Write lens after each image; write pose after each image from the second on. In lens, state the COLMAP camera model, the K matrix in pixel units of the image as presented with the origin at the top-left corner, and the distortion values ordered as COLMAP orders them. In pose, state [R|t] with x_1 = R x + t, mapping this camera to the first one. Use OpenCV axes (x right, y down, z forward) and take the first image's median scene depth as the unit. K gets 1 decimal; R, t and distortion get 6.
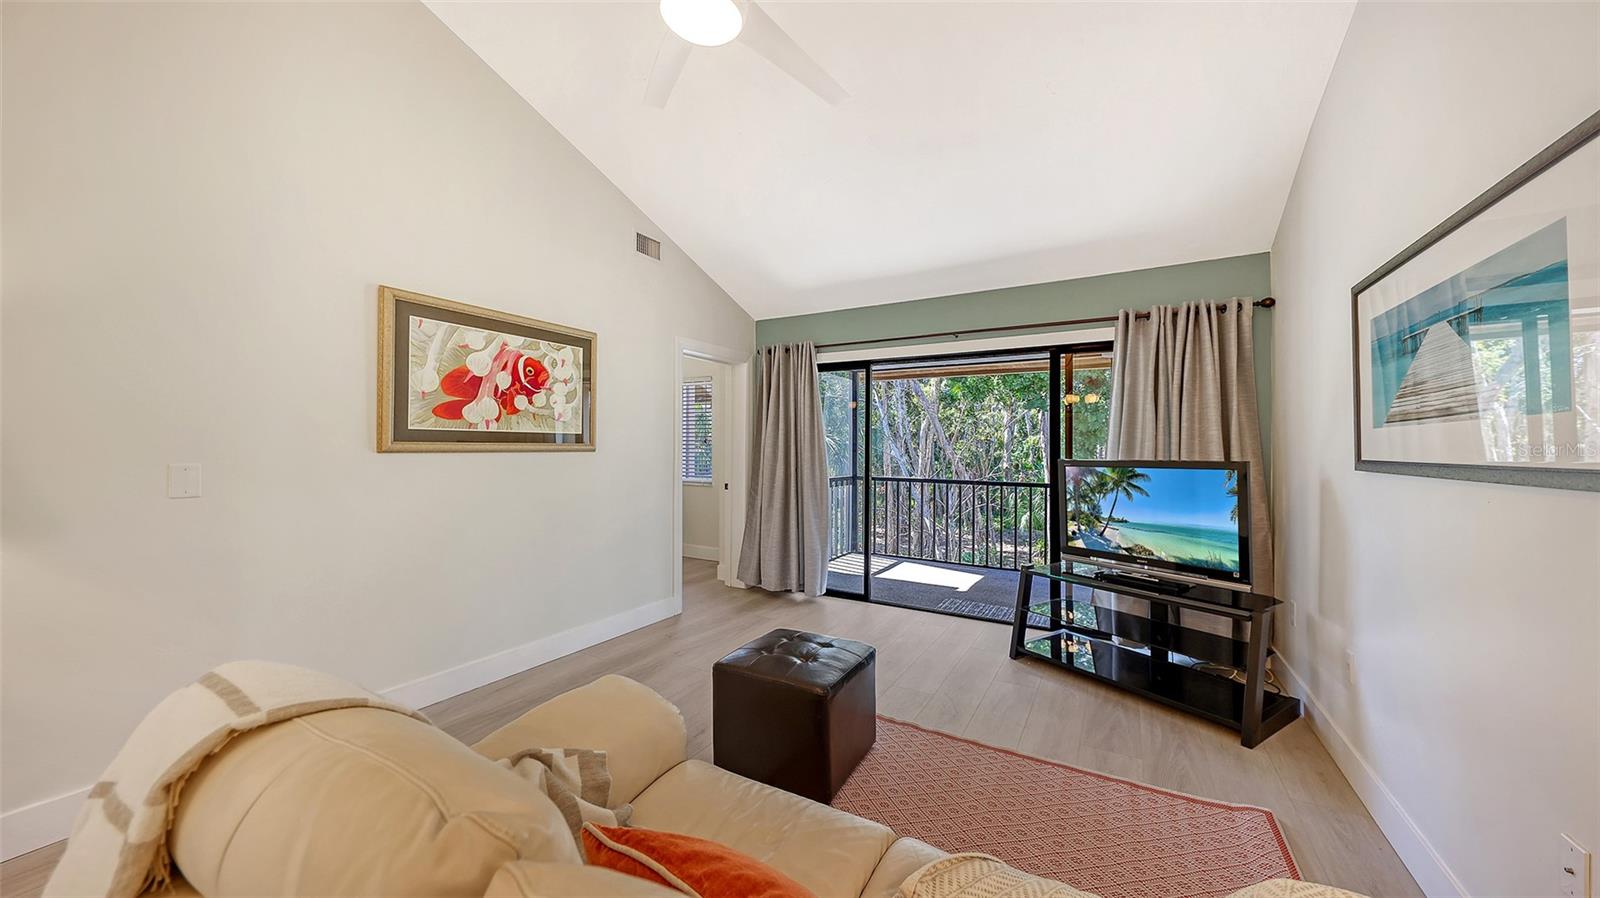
lens RADIAL K [[554.5, 0, 803.7], [0, 554.5, 442.4], [0, 0, 1]] dist [0.009412, -0.000472]
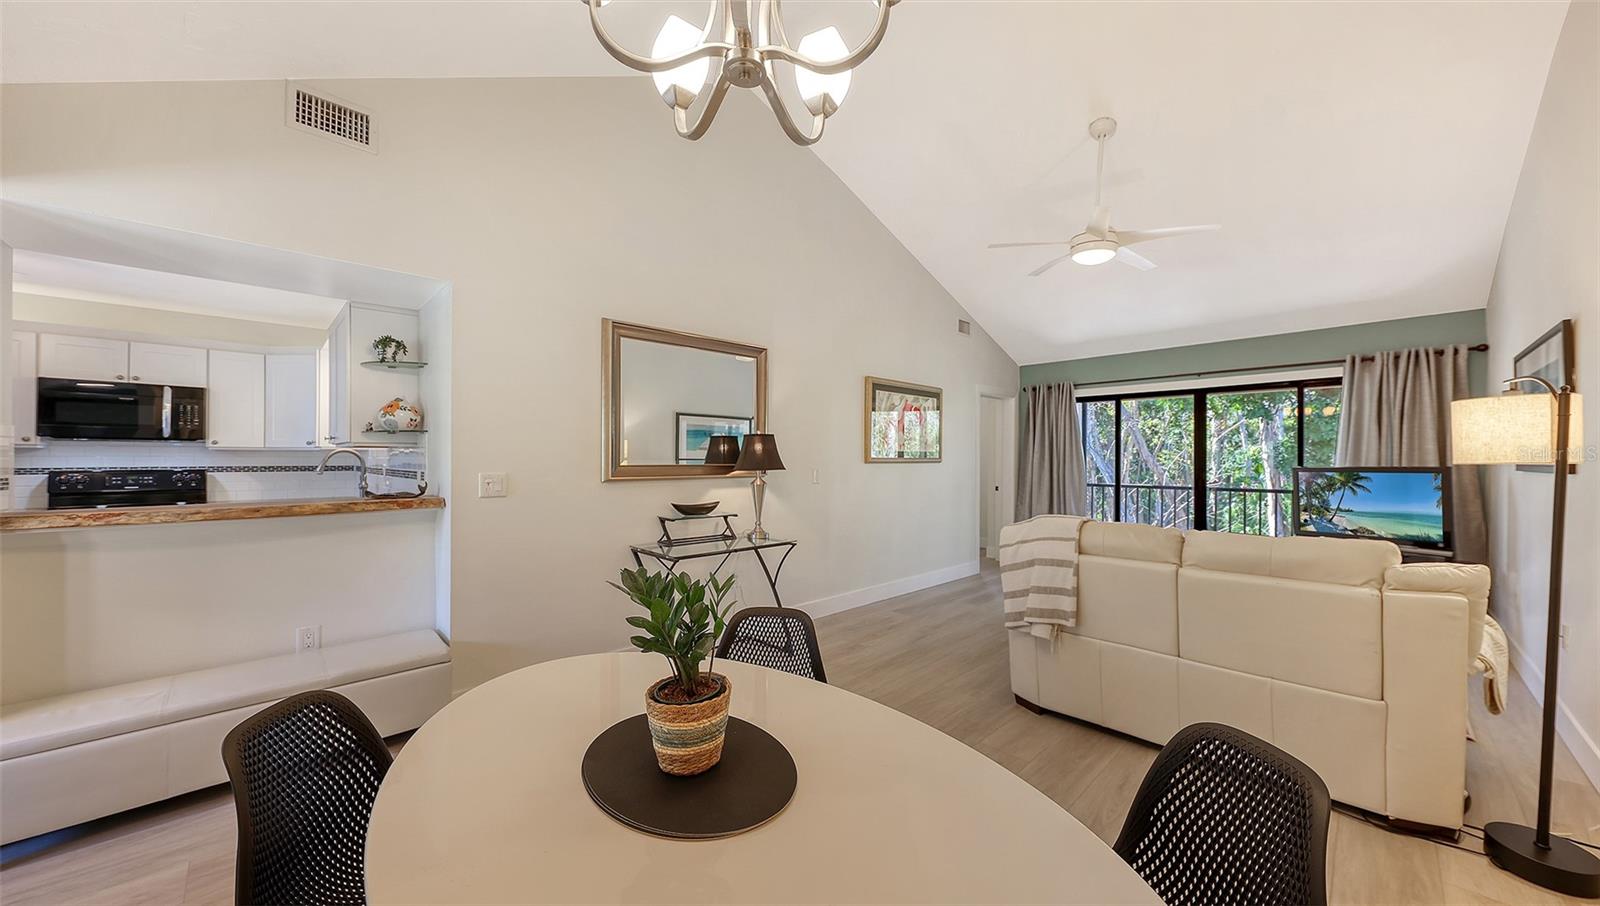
lens RADIAL K [[555.9, 0, 802.7], [0, 555.9, 459.2], [0, 0, 1]] dist [0.001957, 0.000059]
pose [[0.960985, -0.006450, -0.276526, -0.340444], [0.008499, 0.999945, 0.006211, -0.006966], [0.276470, -0.008319, 0.960987, -0.690640]]
